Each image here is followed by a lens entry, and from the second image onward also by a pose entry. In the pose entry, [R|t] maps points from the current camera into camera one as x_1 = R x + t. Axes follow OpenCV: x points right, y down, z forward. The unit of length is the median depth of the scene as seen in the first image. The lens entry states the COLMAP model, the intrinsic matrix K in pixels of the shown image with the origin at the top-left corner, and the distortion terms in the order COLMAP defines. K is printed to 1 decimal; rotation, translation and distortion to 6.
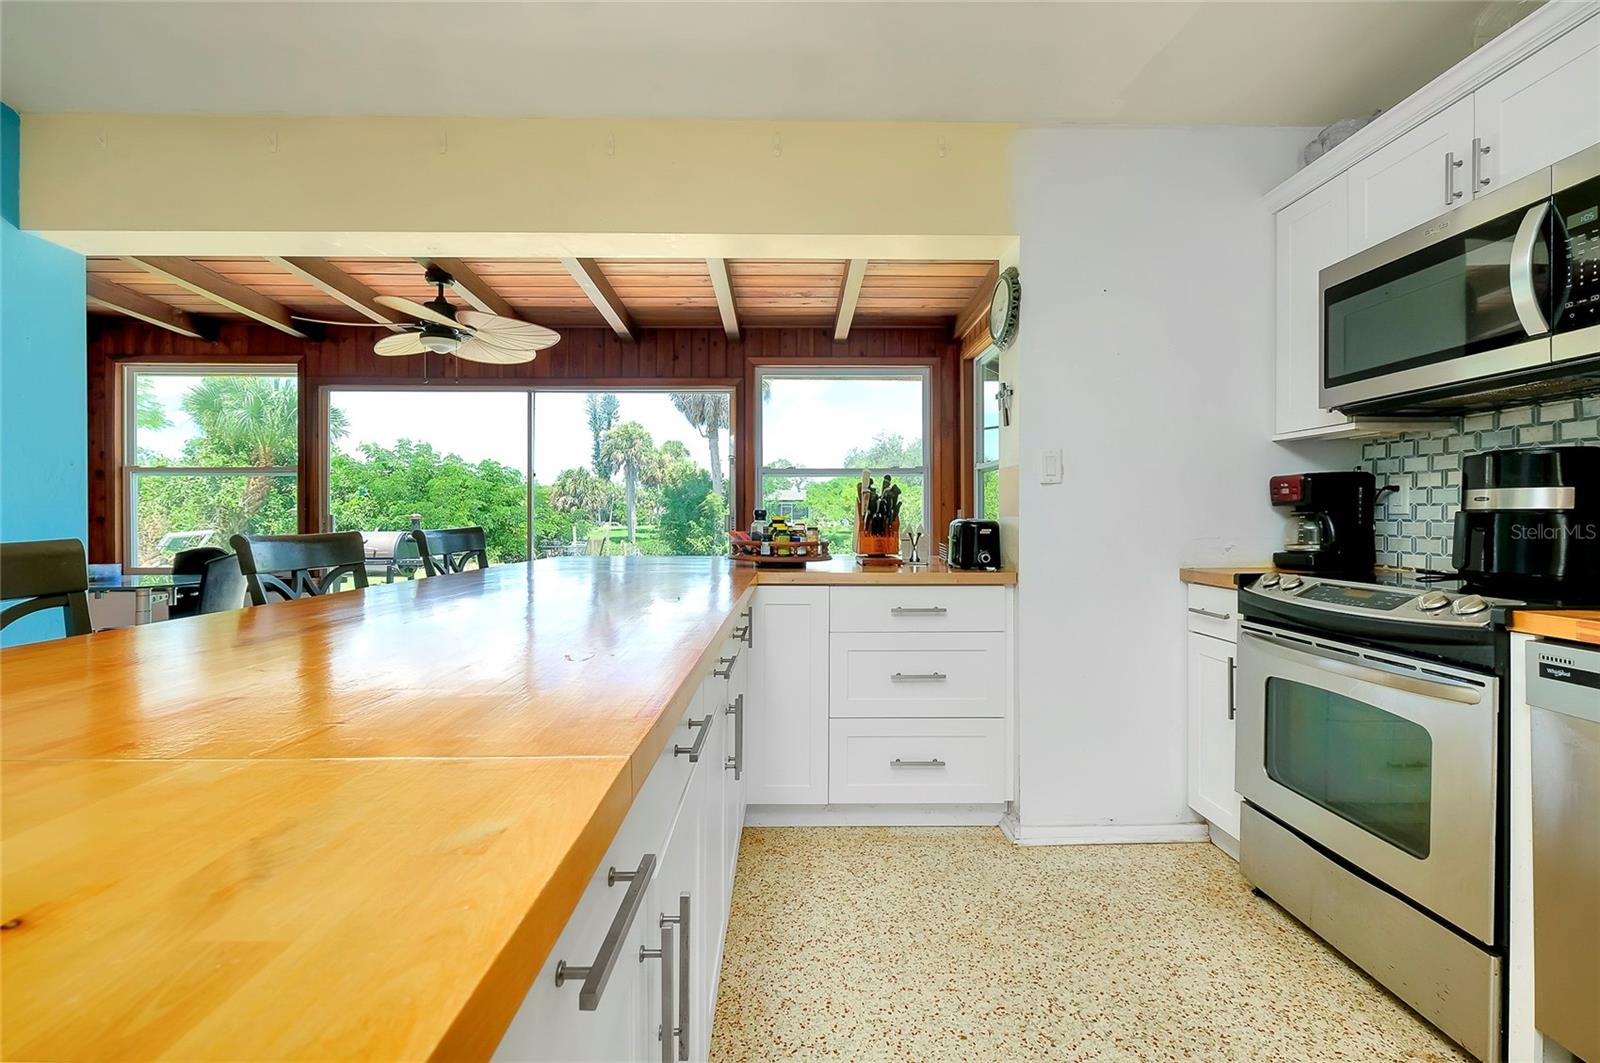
lens RADIAL K [[705.5, 0, 796.2], [0, 705.5, 521.3], [0, 0, 1]] dist [0.004018, -0.002121]
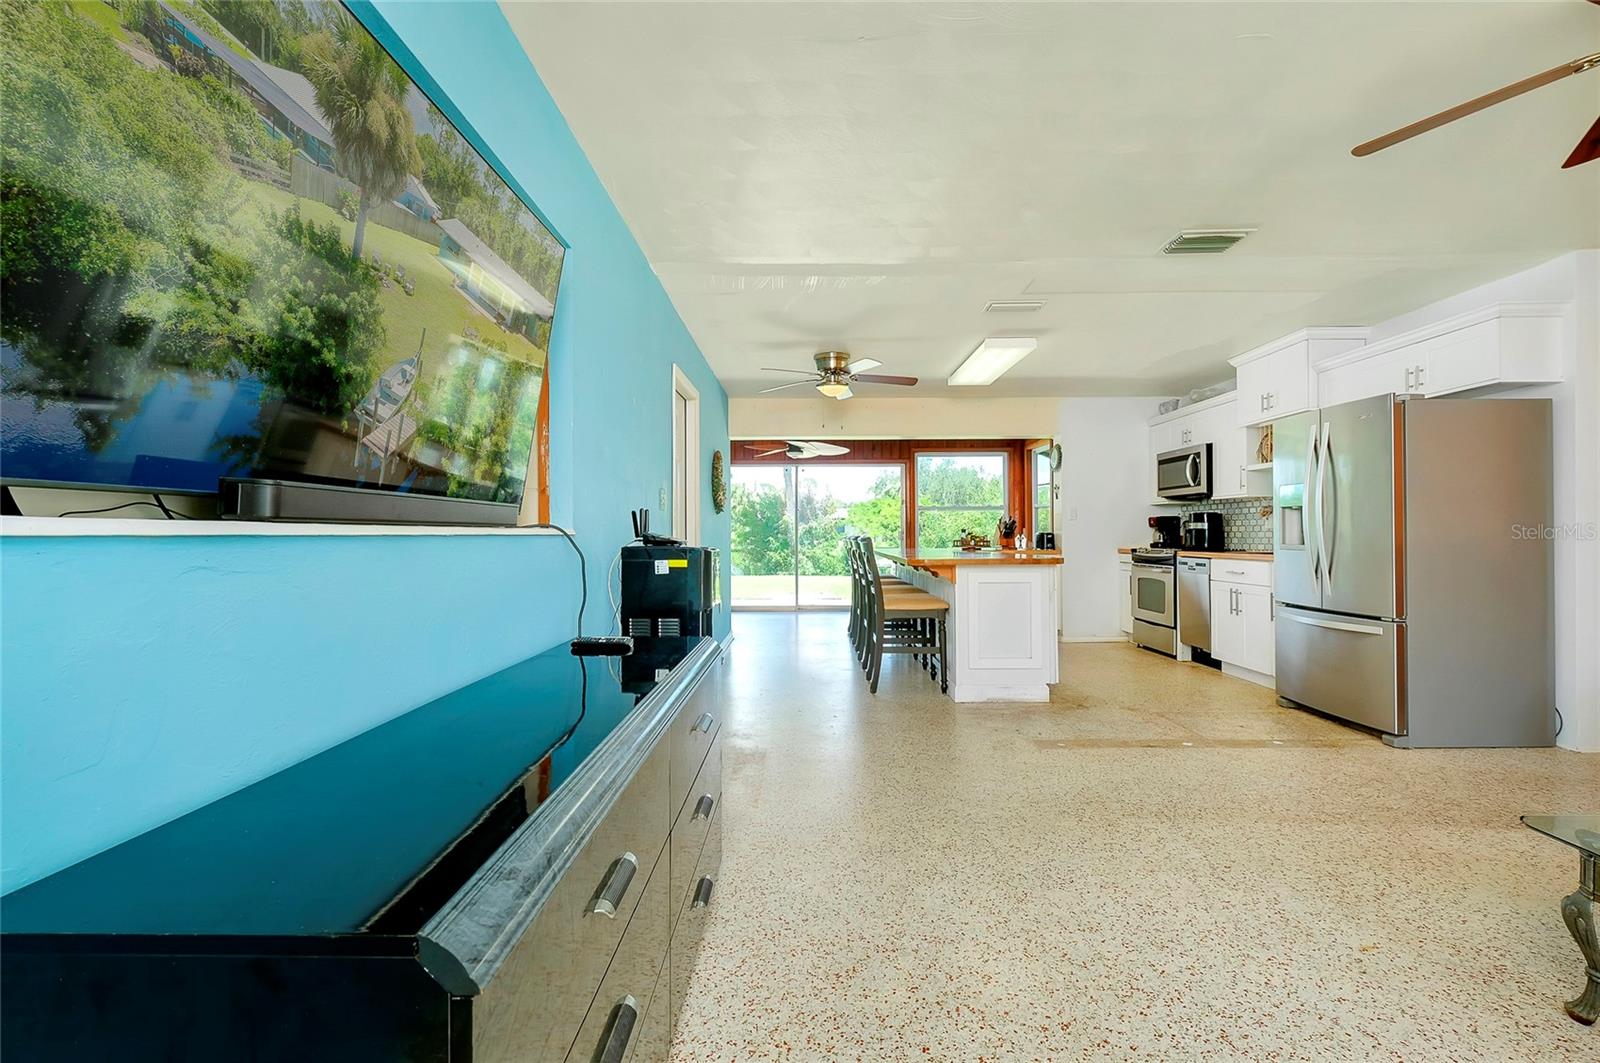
lens RADIAL K [[705.5, 0, 805.1], [0, 705.5, 530.1], [0, 0, 1]] dist [0.004018, -0.002121]
pose [[0.999833, -0.003079, -0.018022, -0.714270], [0.002861, 0.999923, -0.012096, 0.022032], [0.018058, 0.012042, 0.999764, -1.994611]]
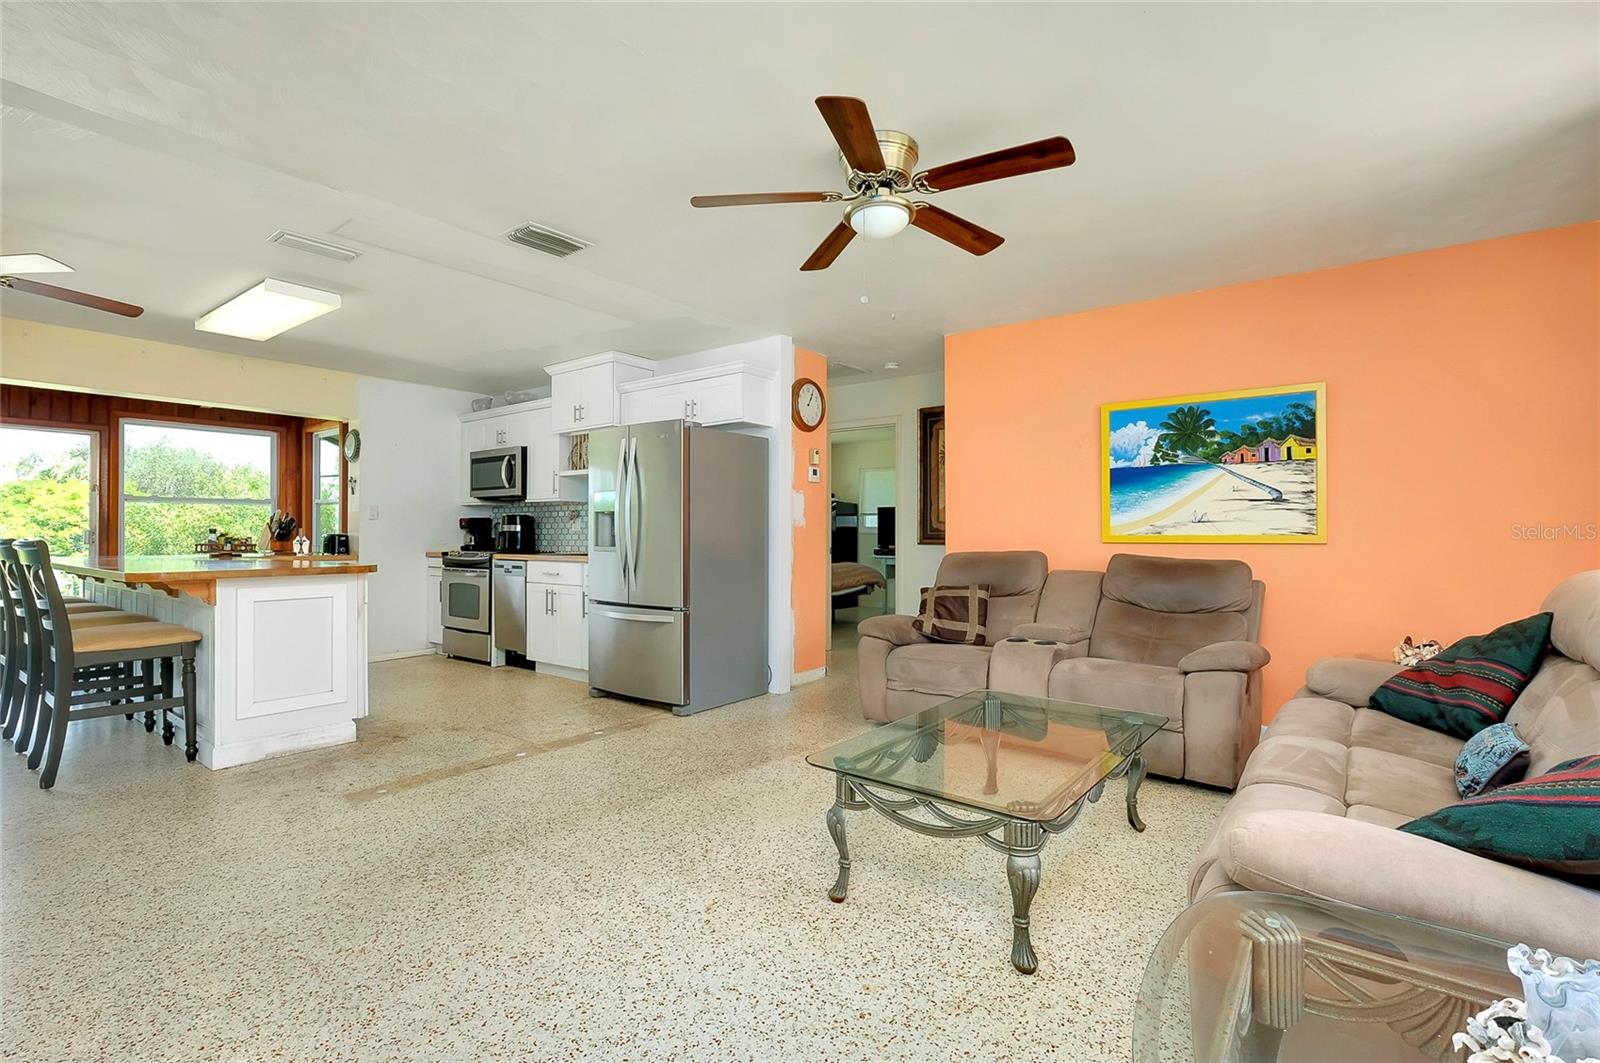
lens RADIAL K [[728.1, 0, 805.3], [0, 728.1, 526.5], [0, 0, 1]] dist [-0.001258, -0.000208]
pose [[0.615199, 0.011090, 0.788294, -0.753669], [0.003035, 0.999860, -0.016435, 0.019742], [-0.788366, 0.012503, 0.615079, -1.851633]]
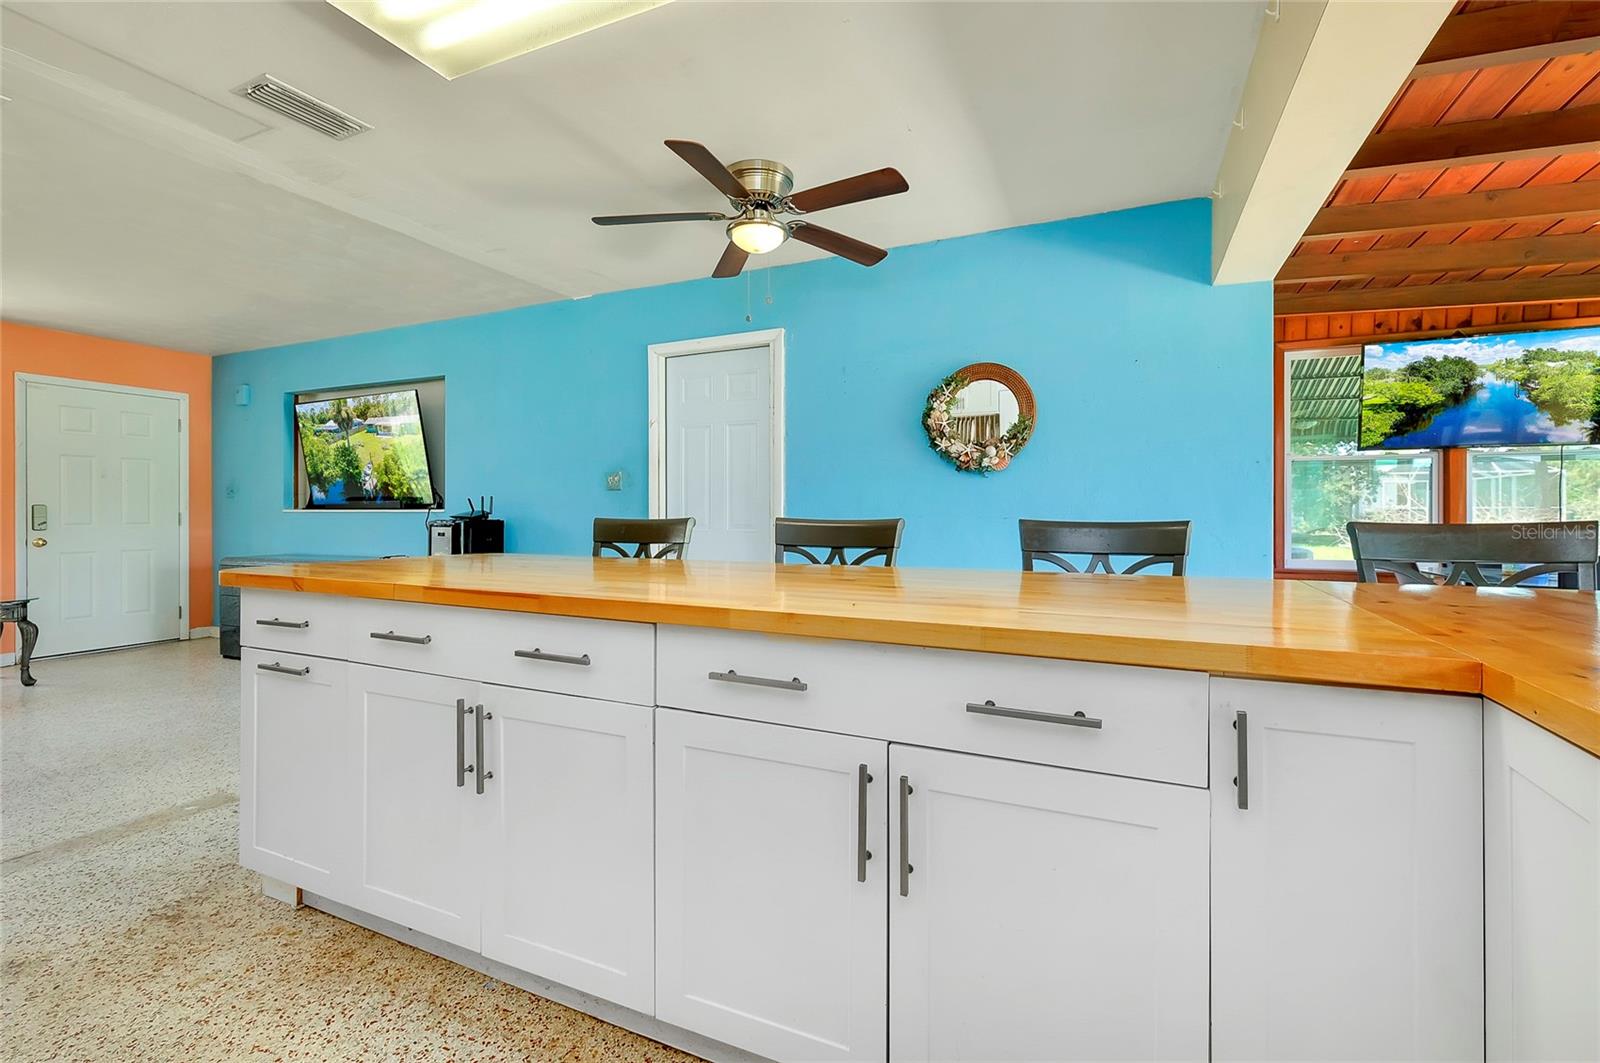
lens RADIAL K [[705.5, 0, 812.3], [0, 705.5, 522.9], [0, 0, 1]] dist [0.004018, -0.002121]
pose [[-0.418784, 0.016257, -0.907940, 0.416724], [-0.007408, 0.999745, 0.021317, -0.007144], [0.908055, 0.015654, -0.418557, 0.928410]]
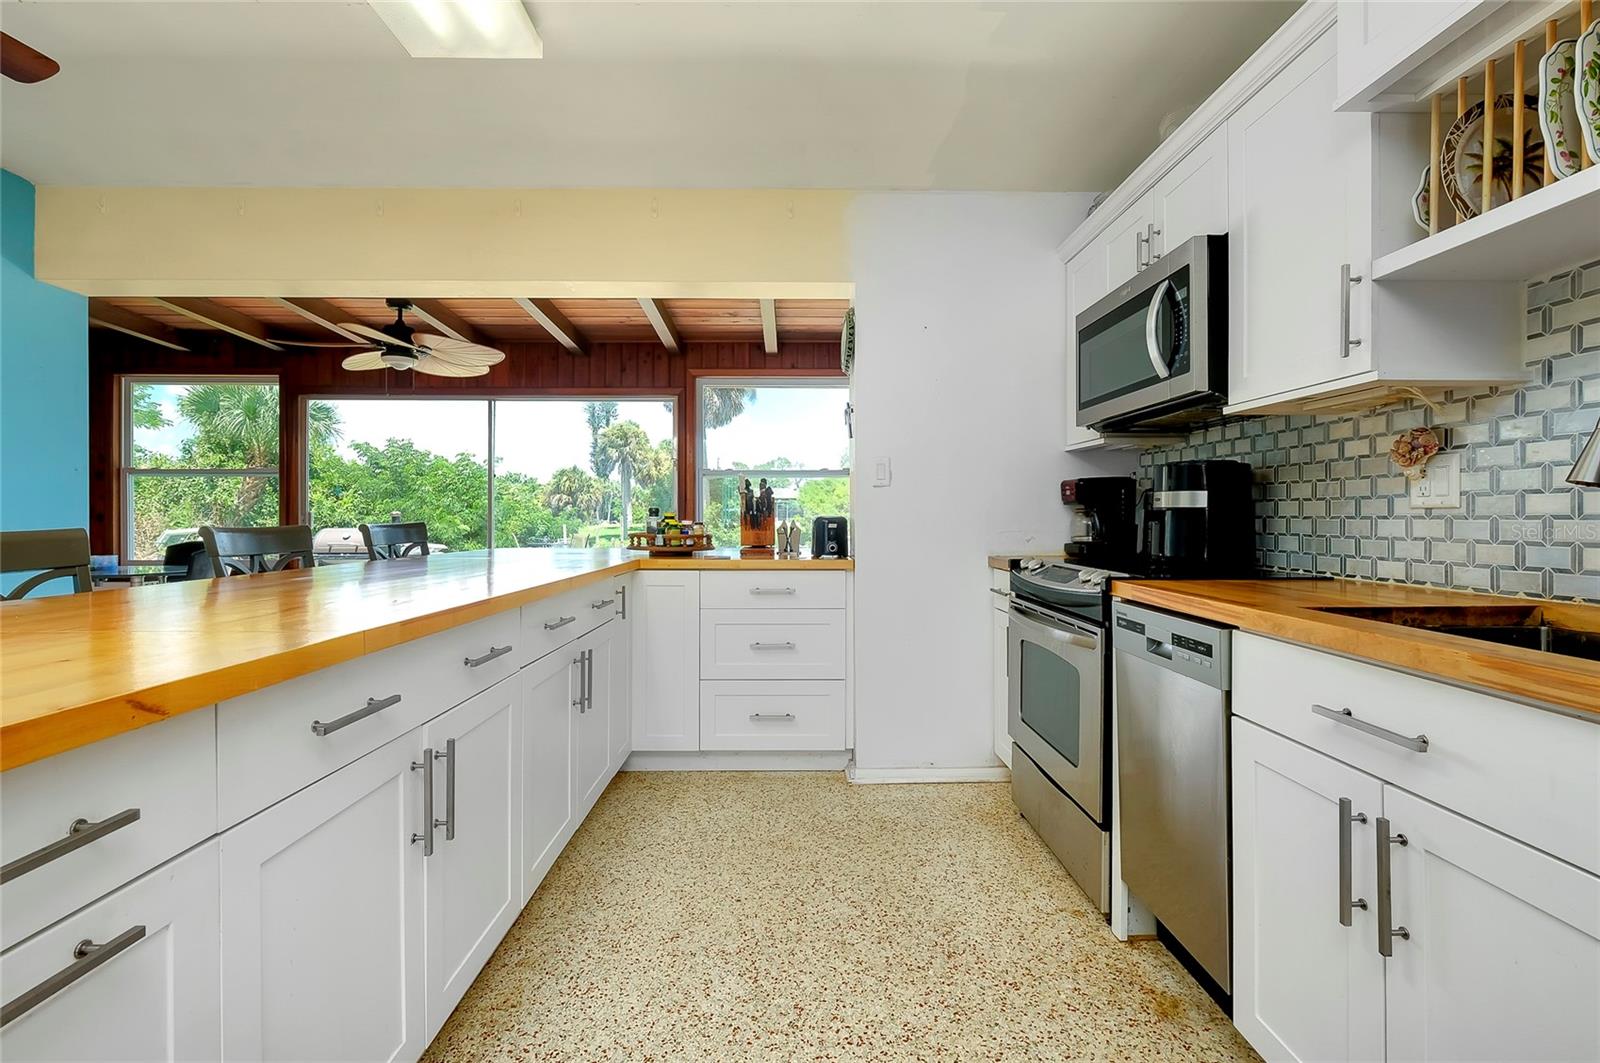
lens RADIAL K [[705.5, 0, 794.7], [0, 705.5, 517.8], [0, 0, 1]] dist [0.004018, -0.002121]
pose [[0.999998, -0.000063, -0.002171, 0.221993], [0.000059, 0.999998, -0.001793, 0.002876], [0.002171, 0.001793, 0.999996, -0.221291]]
